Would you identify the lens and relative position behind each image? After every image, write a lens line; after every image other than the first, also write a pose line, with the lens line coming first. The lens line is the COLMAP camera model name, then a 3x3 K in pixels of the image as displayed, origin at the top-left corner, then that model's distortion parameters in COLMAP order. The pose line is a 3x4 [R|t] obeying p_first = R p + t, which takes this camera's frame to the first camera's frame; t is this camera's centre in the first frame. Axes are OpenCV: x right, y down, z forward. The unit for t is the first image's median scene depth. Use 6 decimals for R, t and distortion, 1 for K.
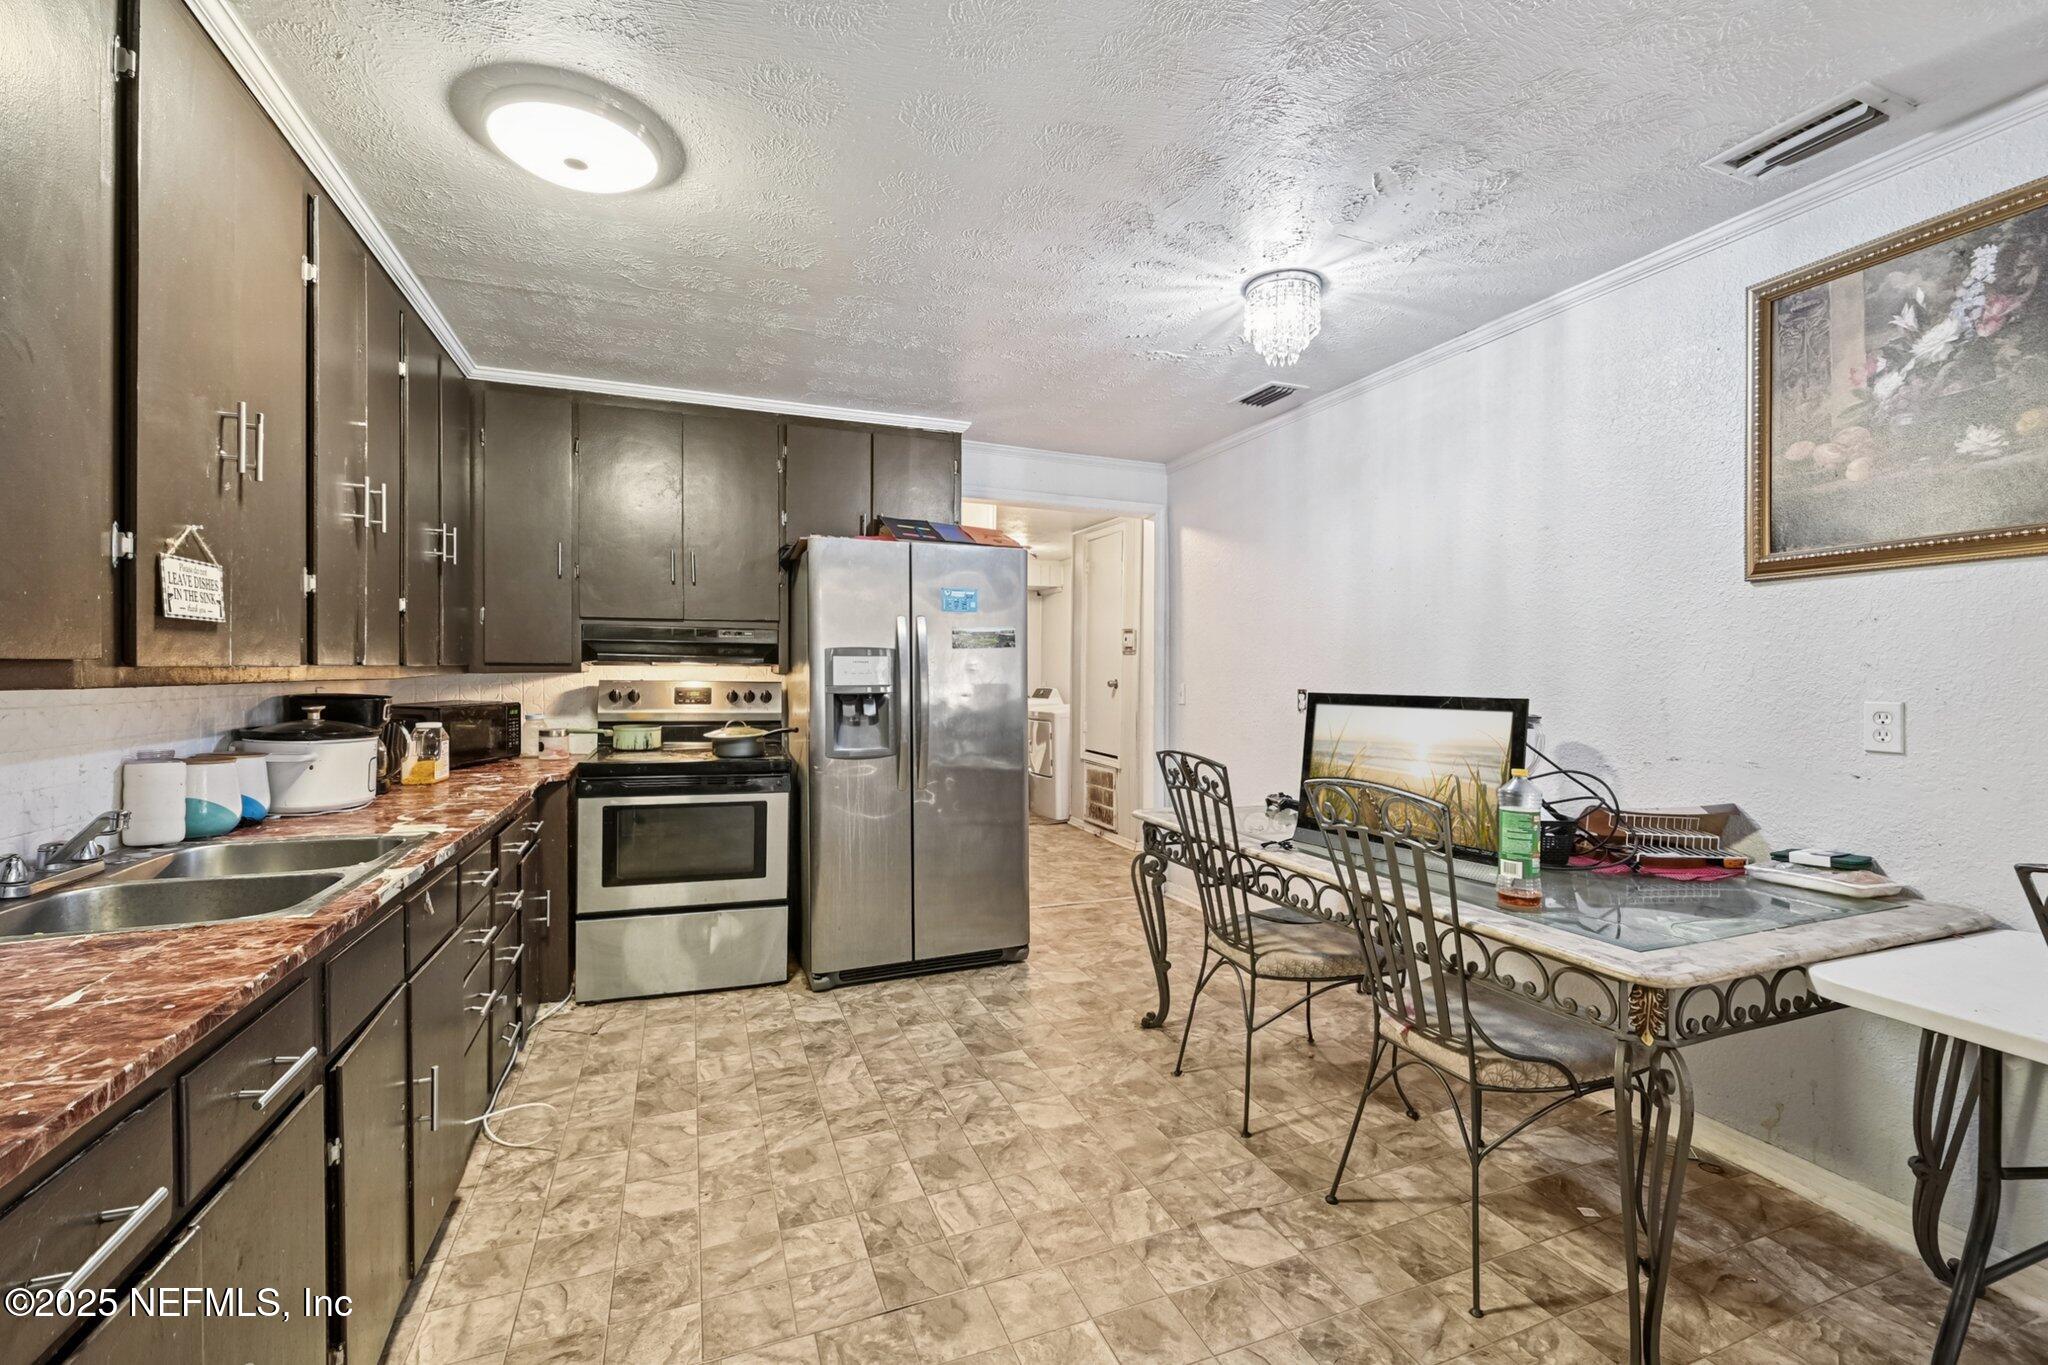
lens RADIAL K [[861.5, 0, 1024.0], [0, 861.5, 682.5], [0, 0, 1]] dist [0.001386, 0.000171]
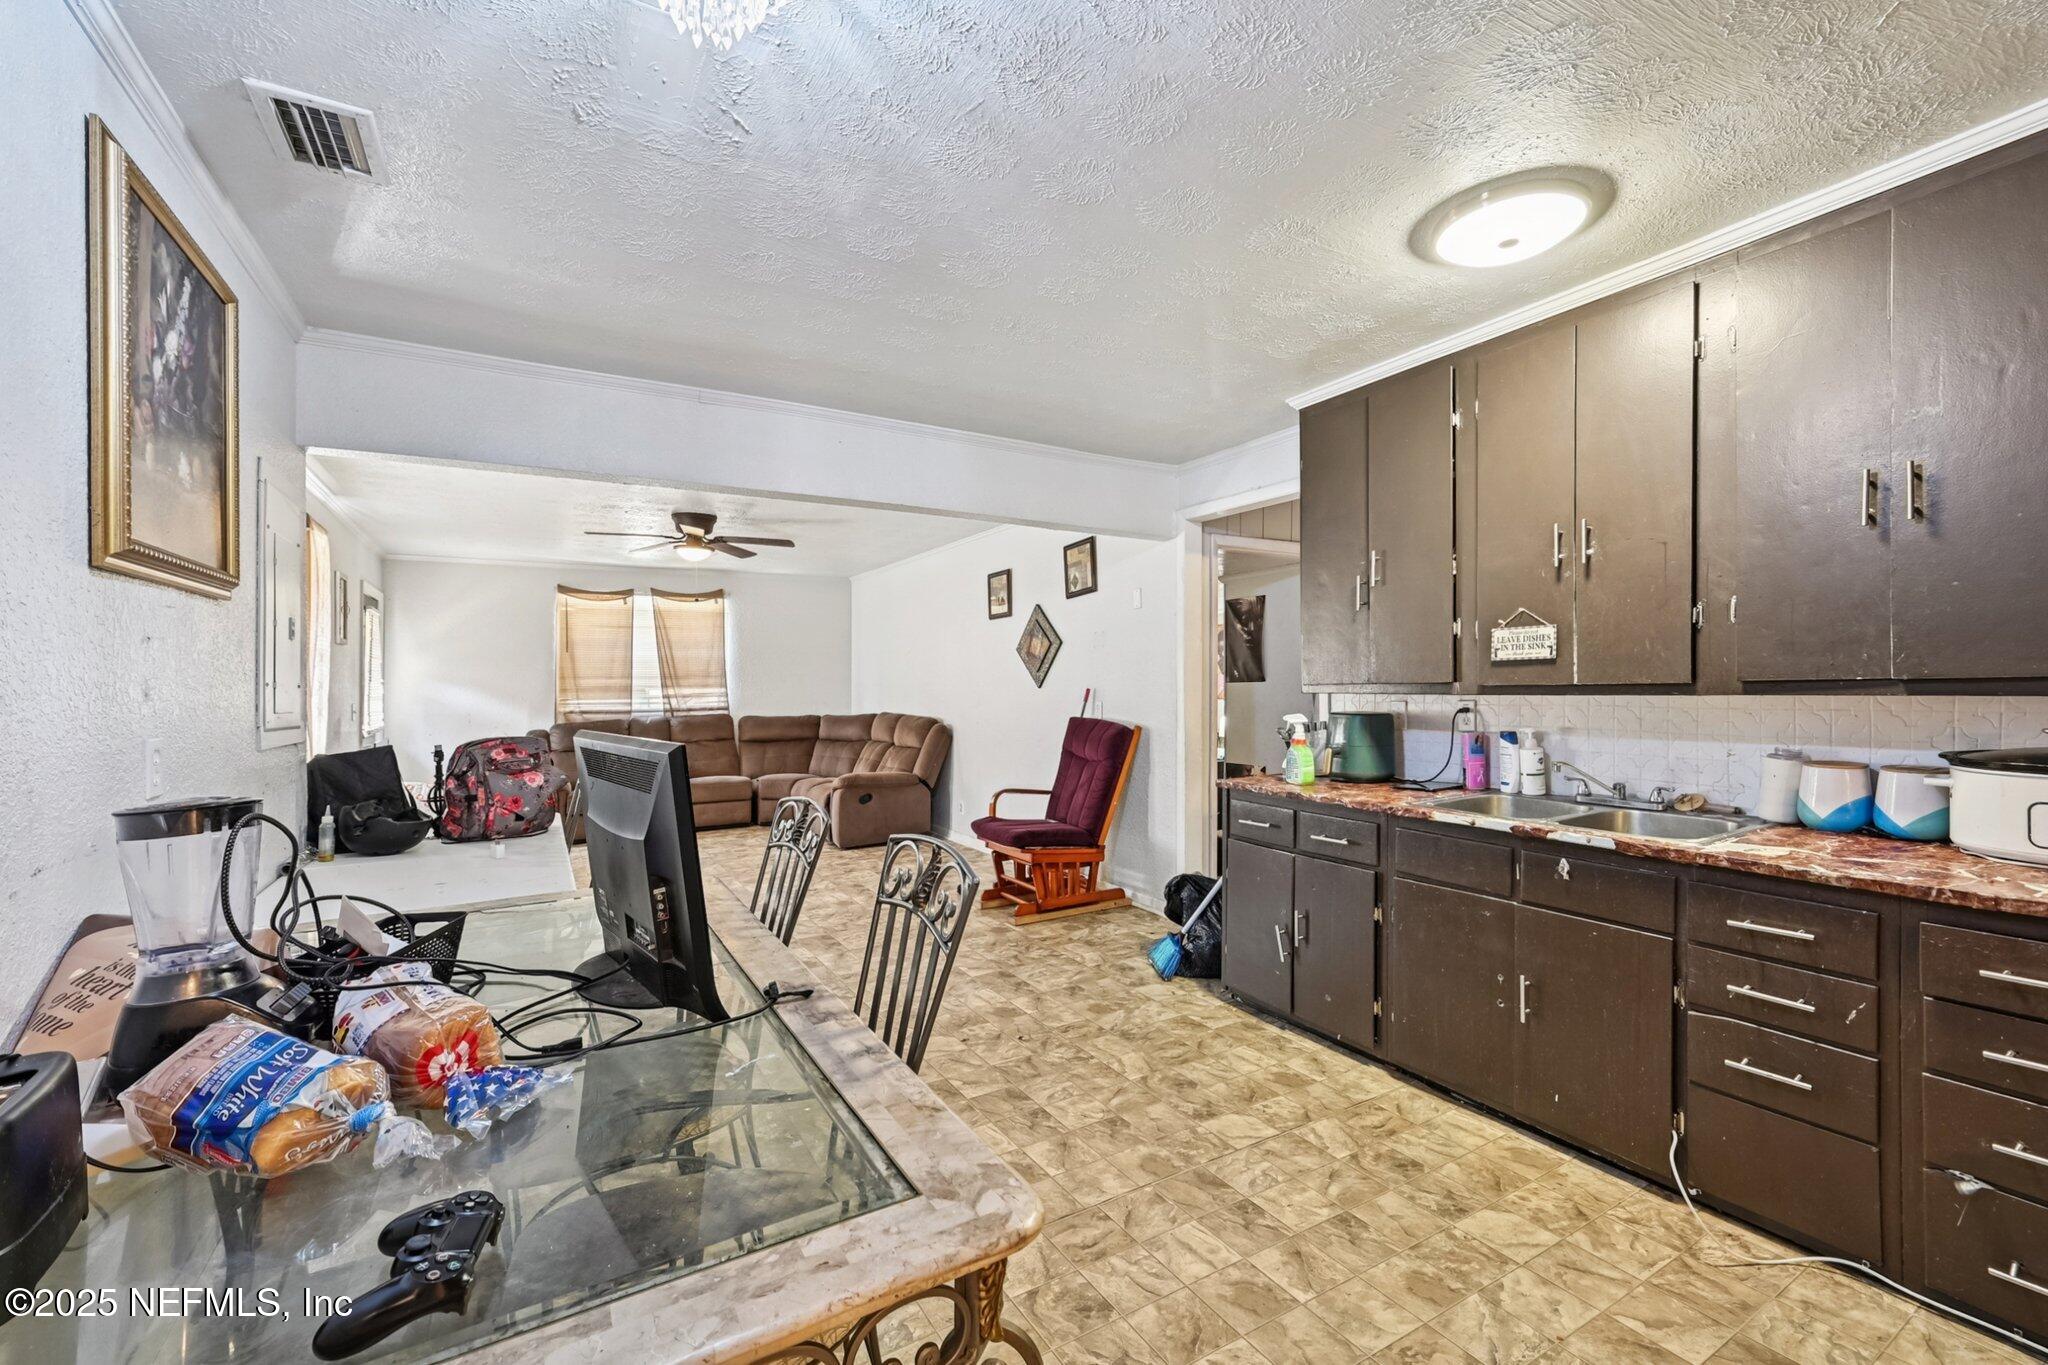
lens RADIAL K [[846.2, 0, 1047.7], [0, 846.2, 683.9], [0, 0, 1]] dist [0.000425, -0.000002]
pose [[-0.983632, 0.003006, -0.180162, 0.175938], [0.000857, 0.999928, 0.012003, -0.021271], [0.180185, 0.011652, -0.983564, 1.270754]]
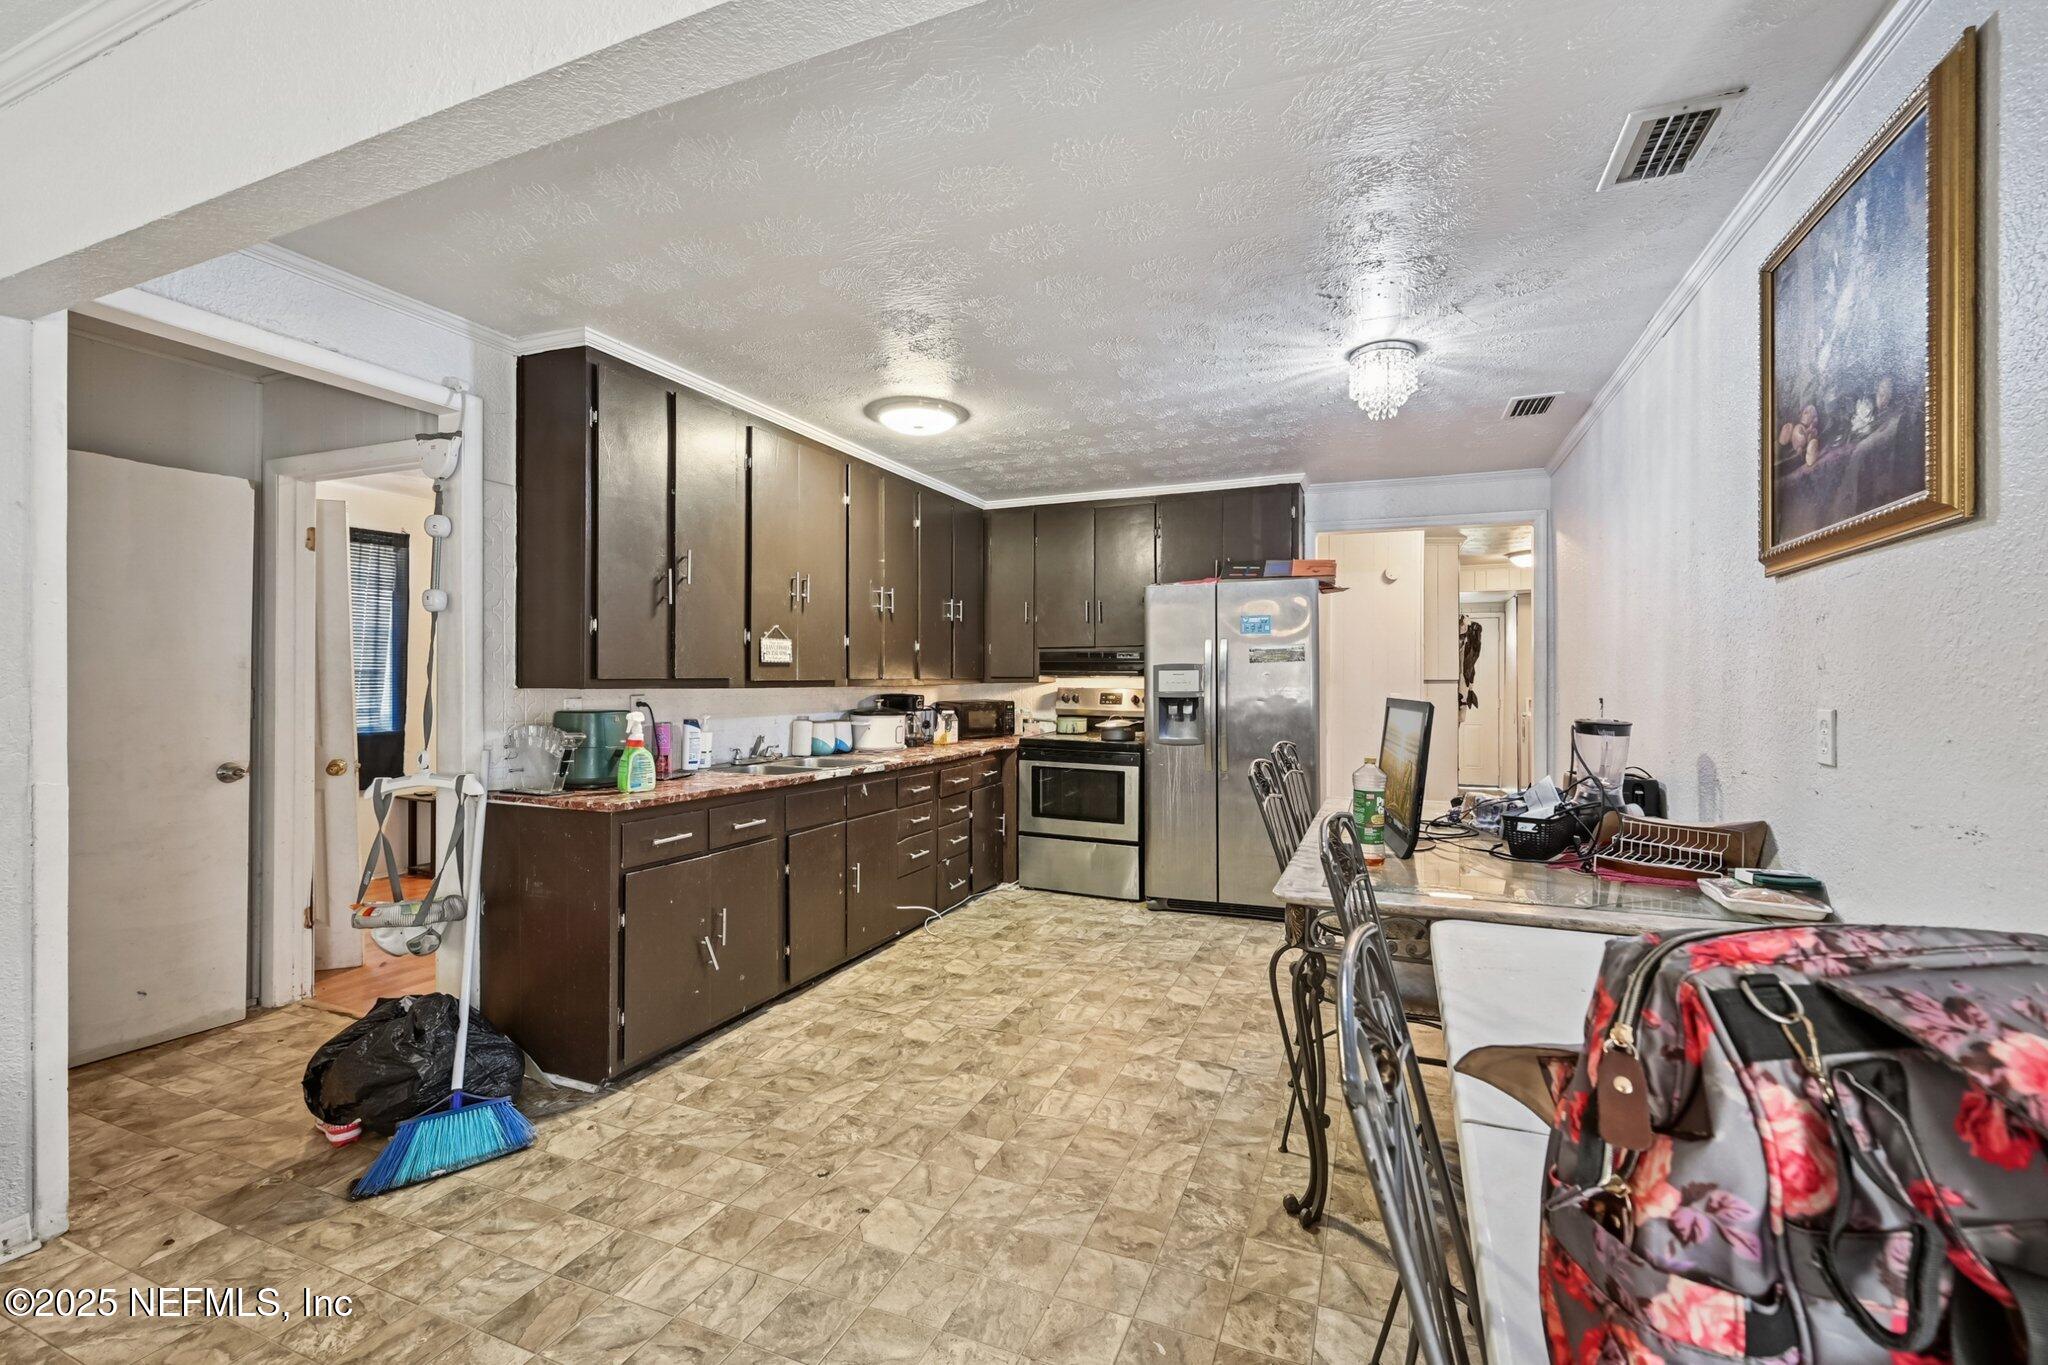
lens RADIAL K [[846.2, 0, 1047.7], [0, 846.2, 683.9], [0, 0, 1]] dist [0.000425, -0.000002]
pose [[0.723826, -0.001772, -0.689980, 0.662312], [-0.005342, 0.999952, -0.008172, 0.004146], [0.689962, 0.009601, 0.723782, -0.128337]]
